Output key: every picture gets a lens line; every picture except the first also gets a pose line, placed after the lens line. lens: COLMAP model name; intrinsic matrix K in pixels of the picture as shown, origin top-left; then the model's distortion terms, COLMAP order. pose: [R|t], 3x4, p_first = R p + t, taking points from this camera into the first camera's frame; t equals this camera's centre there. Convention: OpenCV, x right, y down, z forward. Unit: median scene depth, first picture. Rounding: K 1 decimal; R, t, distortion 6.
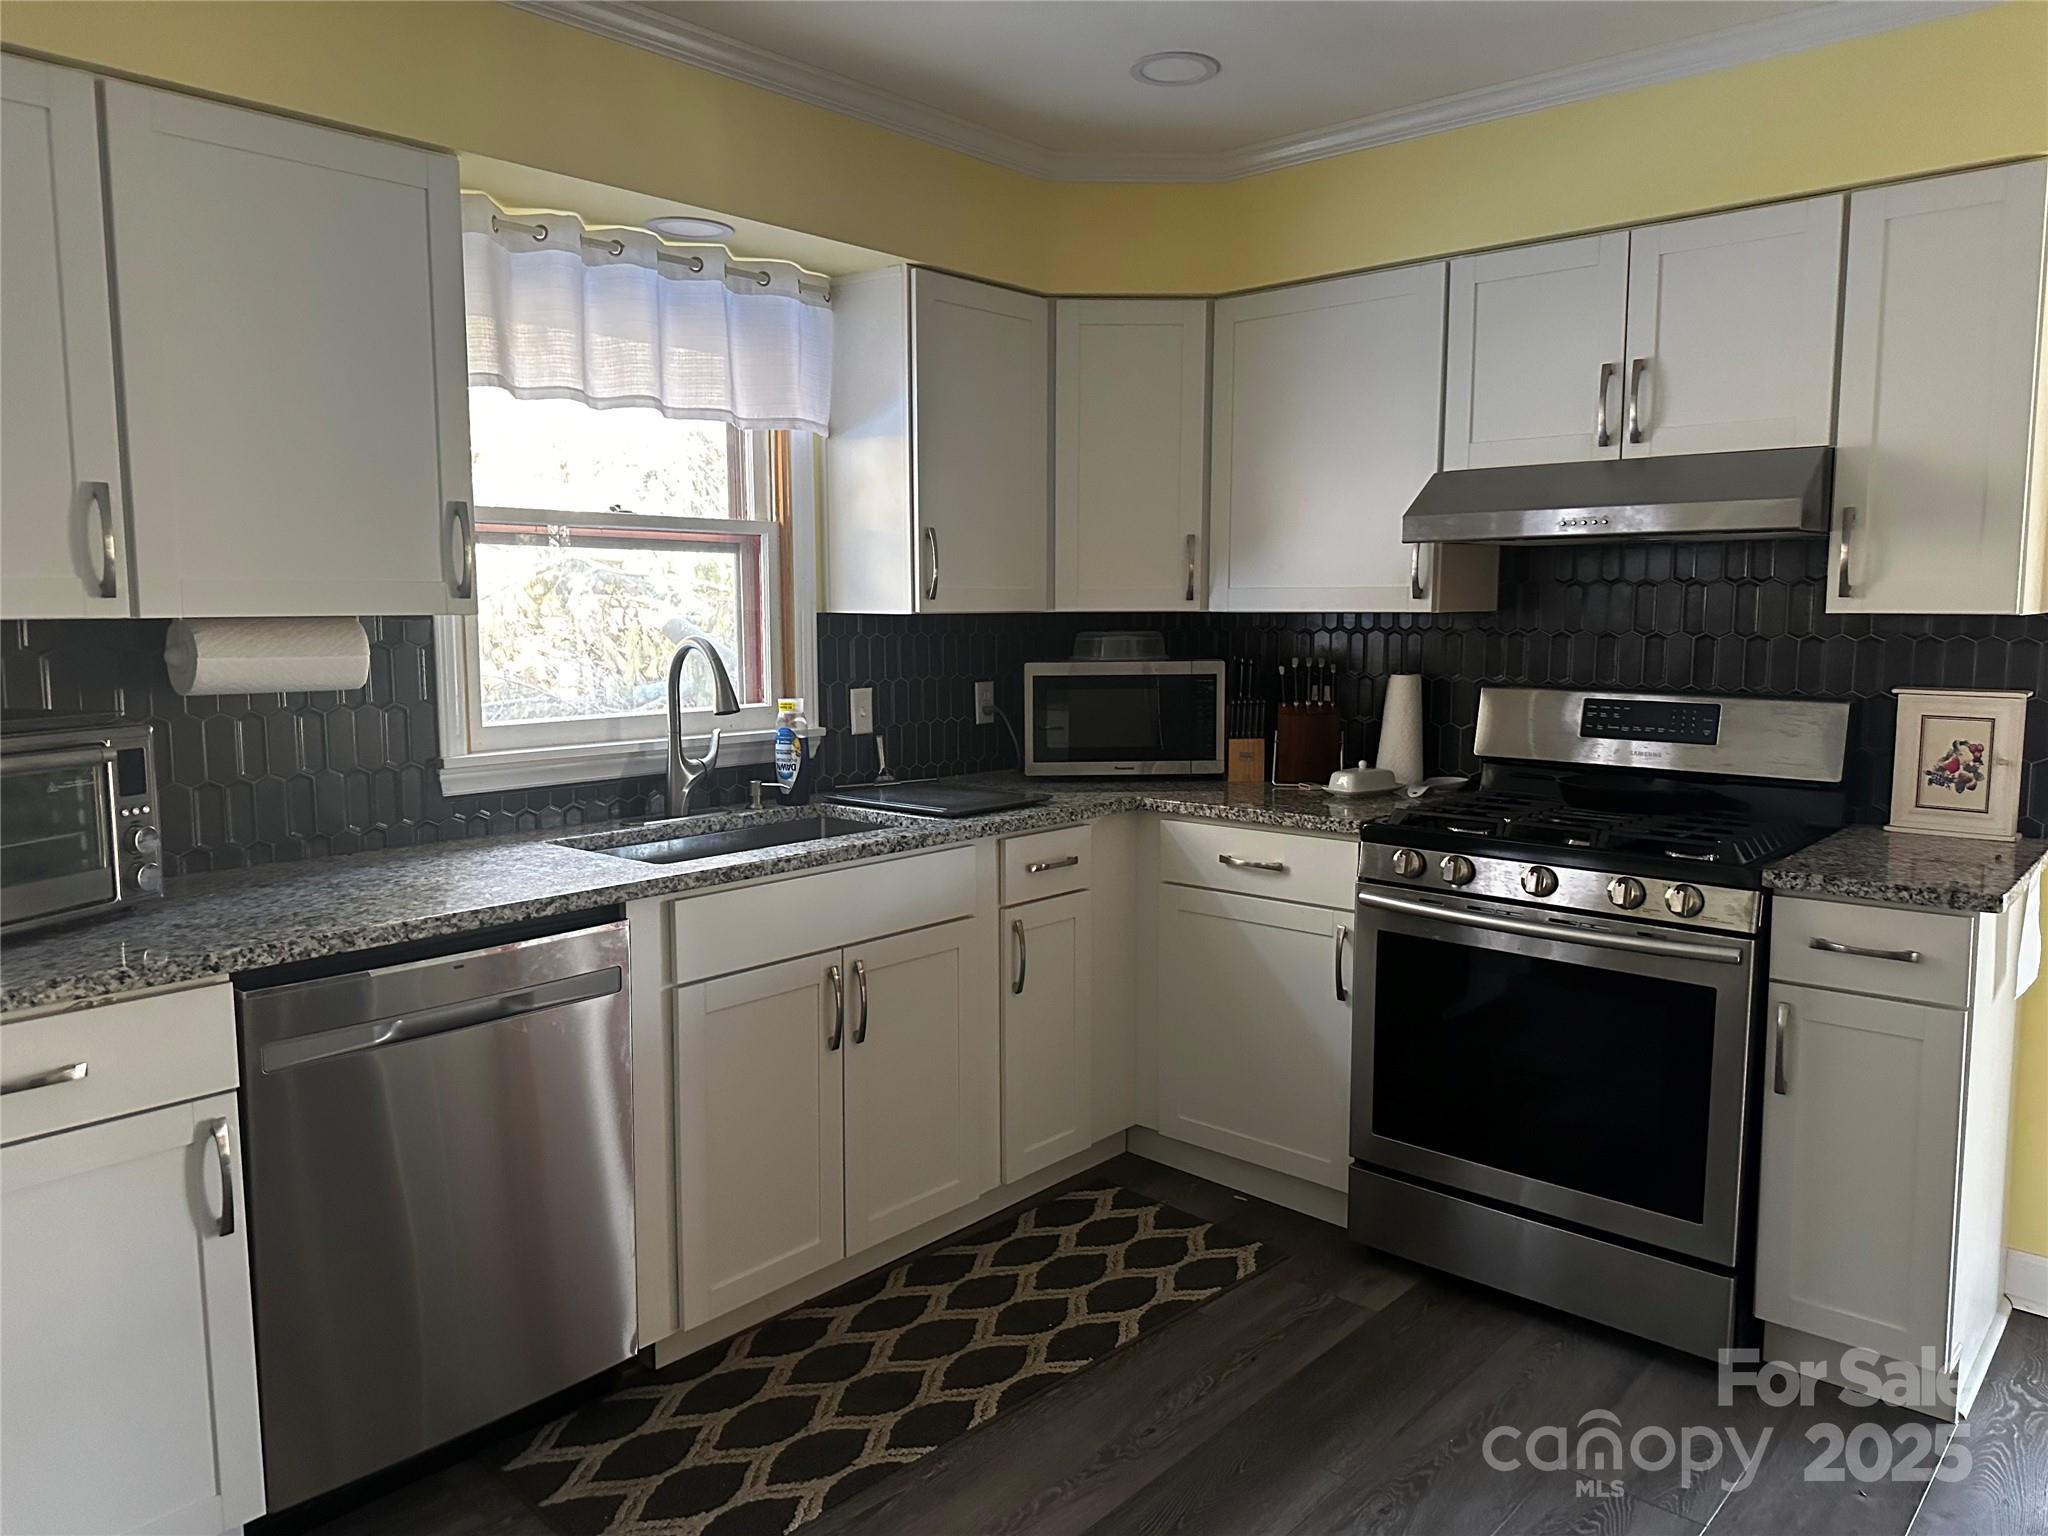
lens RADIAL K [[1431.6, 0, 1019.1], [0, 1431.6, 750.4], [0, 0, 1]] dist [0.087029, -0.113460]
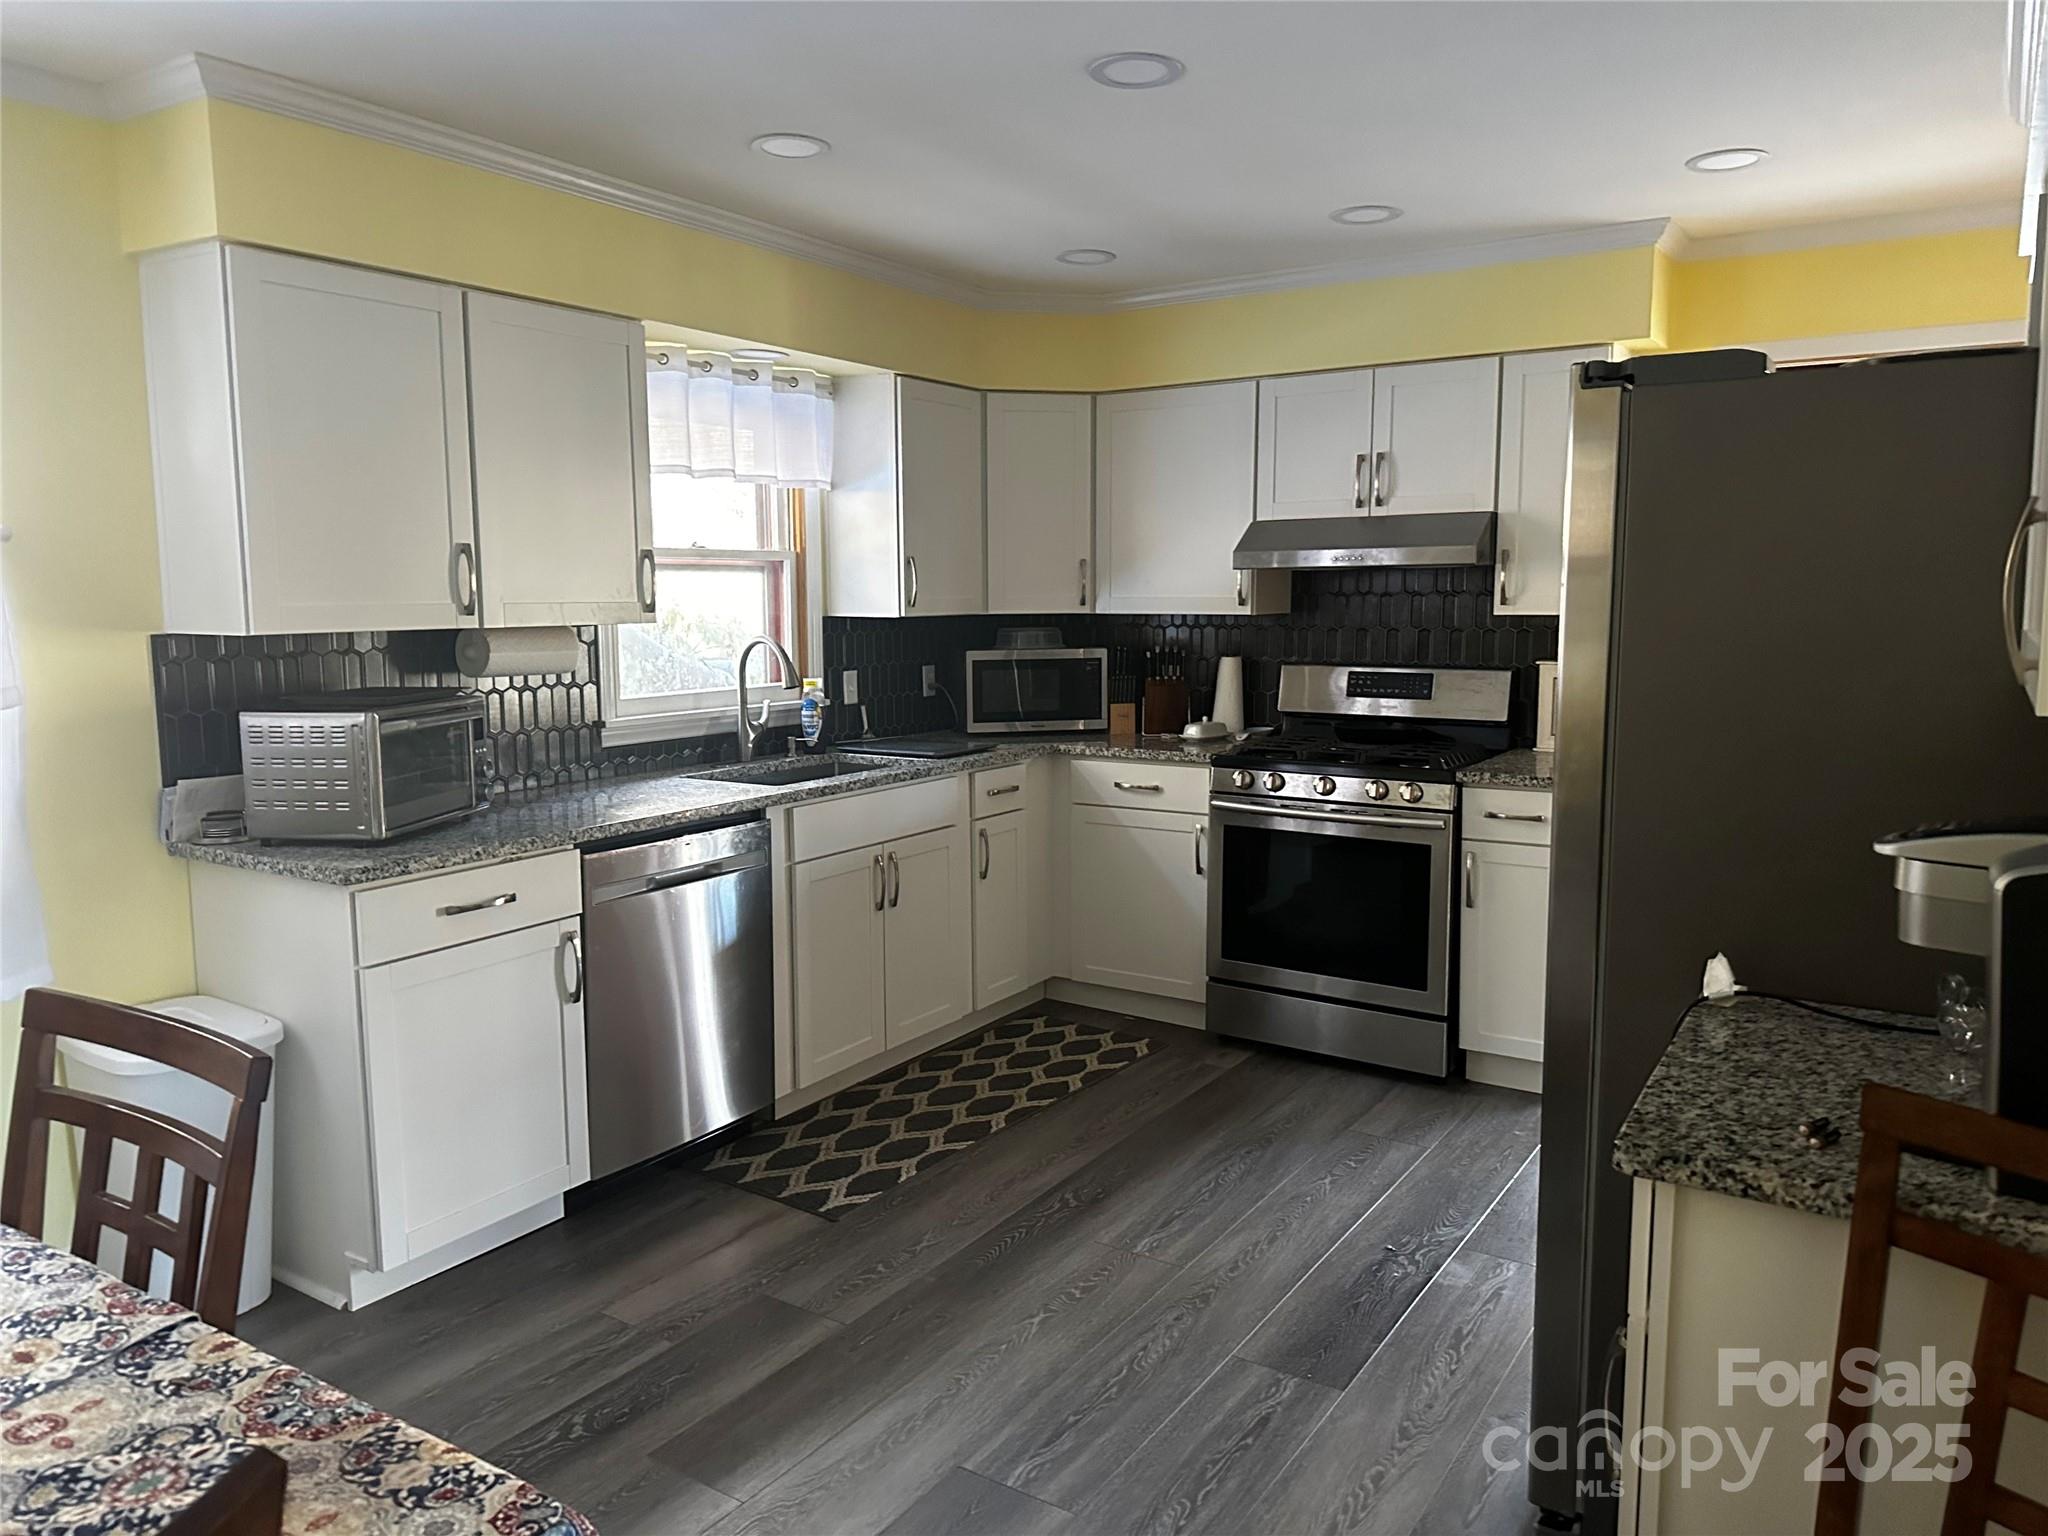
lens RADIAL K [[1431.6, 0, 1003.6], [0, 1431.6, 752.2], [0, 0, 1]] dist [0.087029, -0.113460]
pose [[0.988842, -0.020912, 0.147495, -0.216995], [0.019615, 0.999755, 0.010246, 0.030042], [-0.147673, -0.007239, 0.989010, -0.495355]]
